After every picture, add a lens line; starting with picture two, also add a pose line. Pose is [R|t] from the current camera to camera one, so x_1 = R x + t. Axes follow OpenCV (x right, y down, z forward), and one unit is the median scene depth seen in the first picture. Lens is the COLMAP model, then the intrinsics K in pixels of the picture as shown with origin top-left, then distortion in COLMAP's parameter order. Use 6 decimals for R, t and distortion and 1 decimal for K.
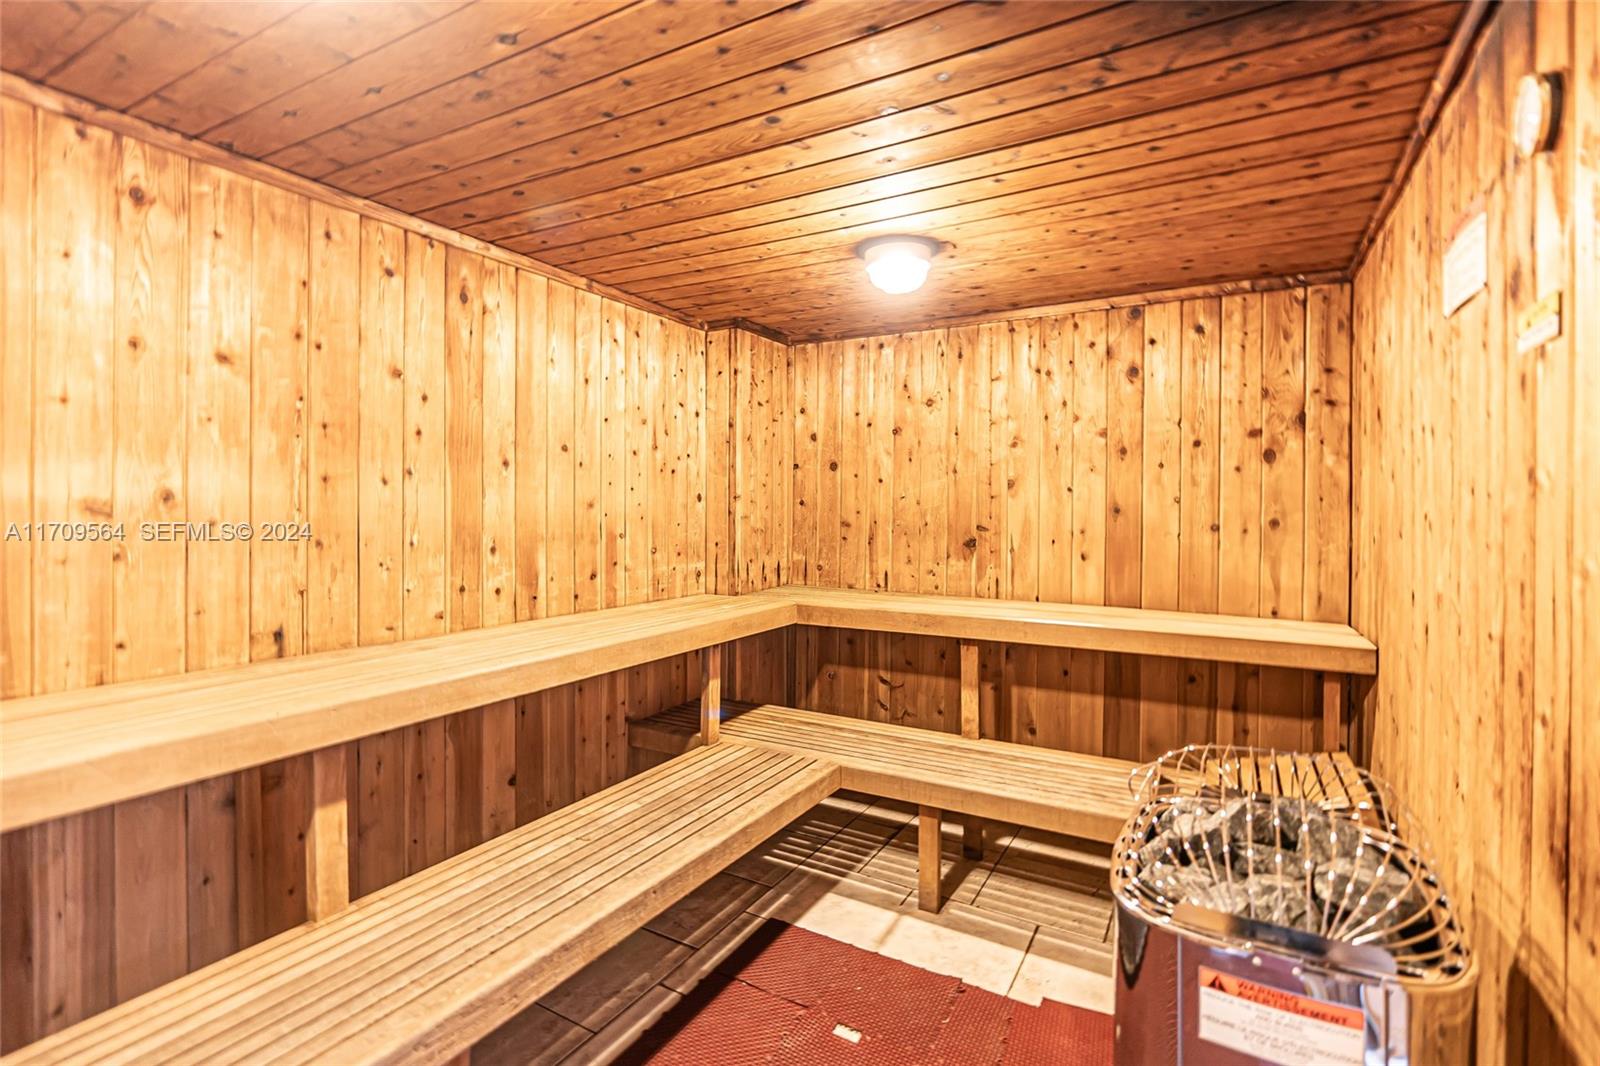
lens RADIAL K [[757.5, 0, 806.0], [0, 757.5, 508.7], [0, 0, 1]] dist [-0.002987, 0.000086]
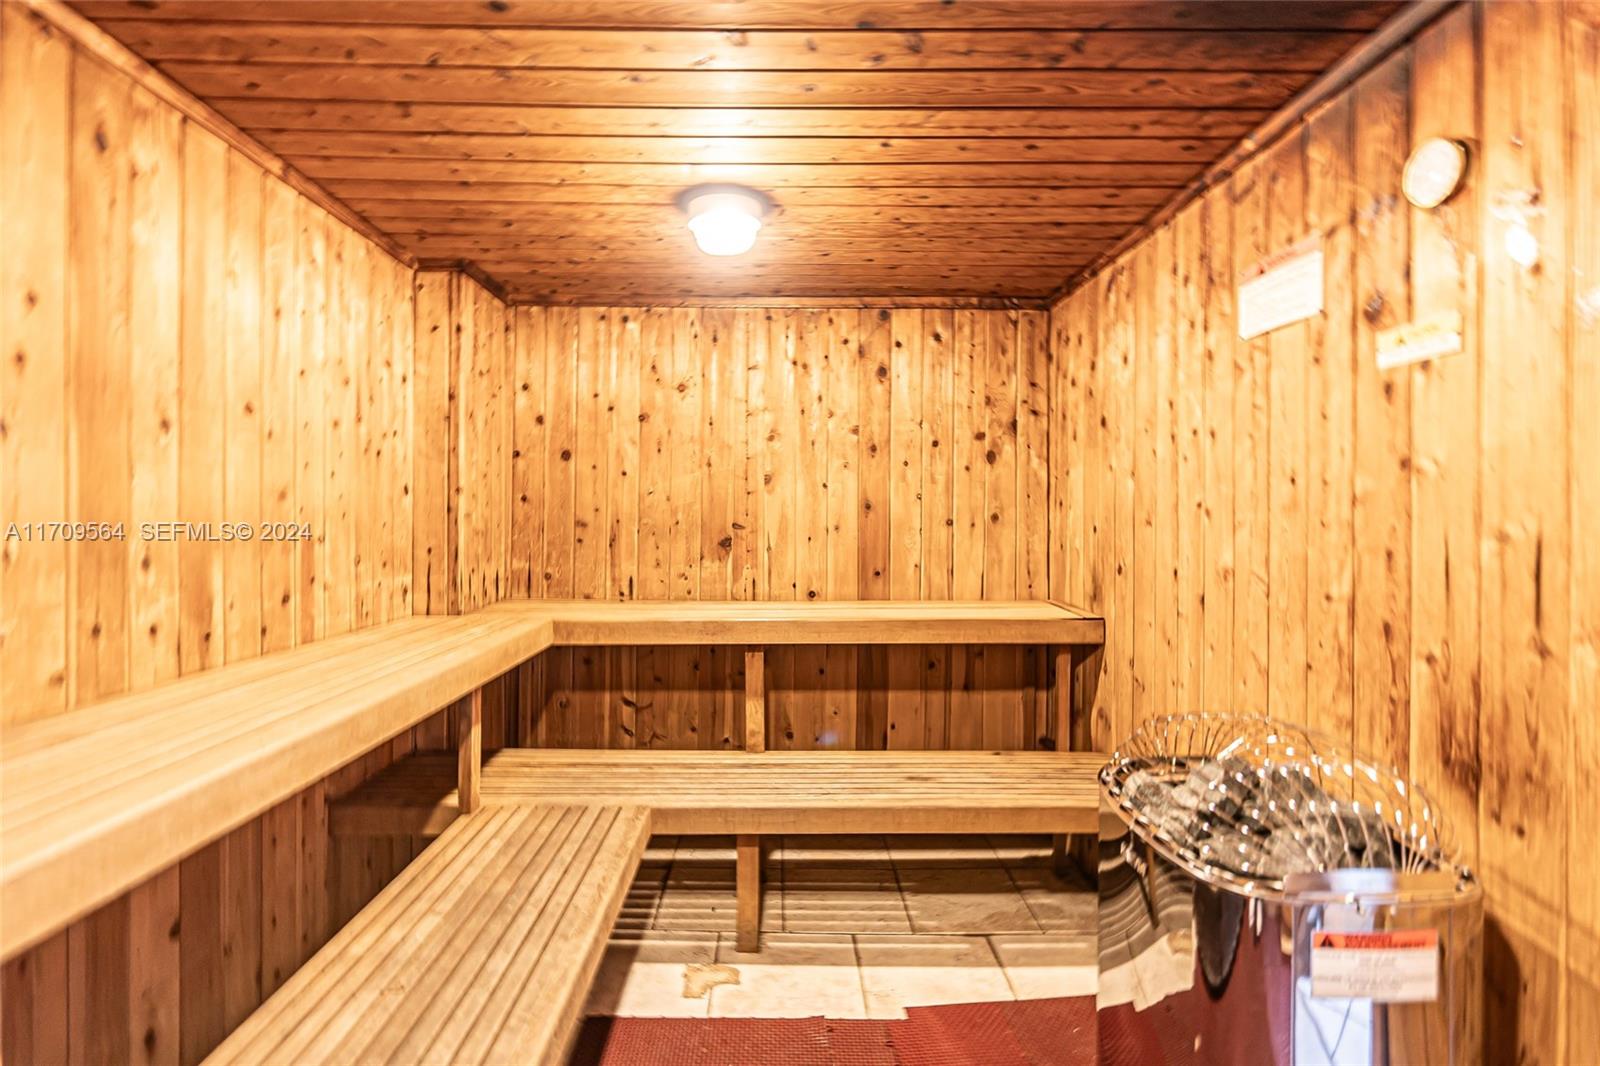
lens RADIAL K [[776.2, 0, 782.2], [0, 776.2, 512.4], [0, 0, 1]] dist [-0.015426, 0.006049]
pose [[0.869488, -0.002383, 0.493949, -0.217274], [0.004636, 0.999984, -0.003335, 0.013825], [-0.493933, 0.005190, 0.869484, 0.158307]]
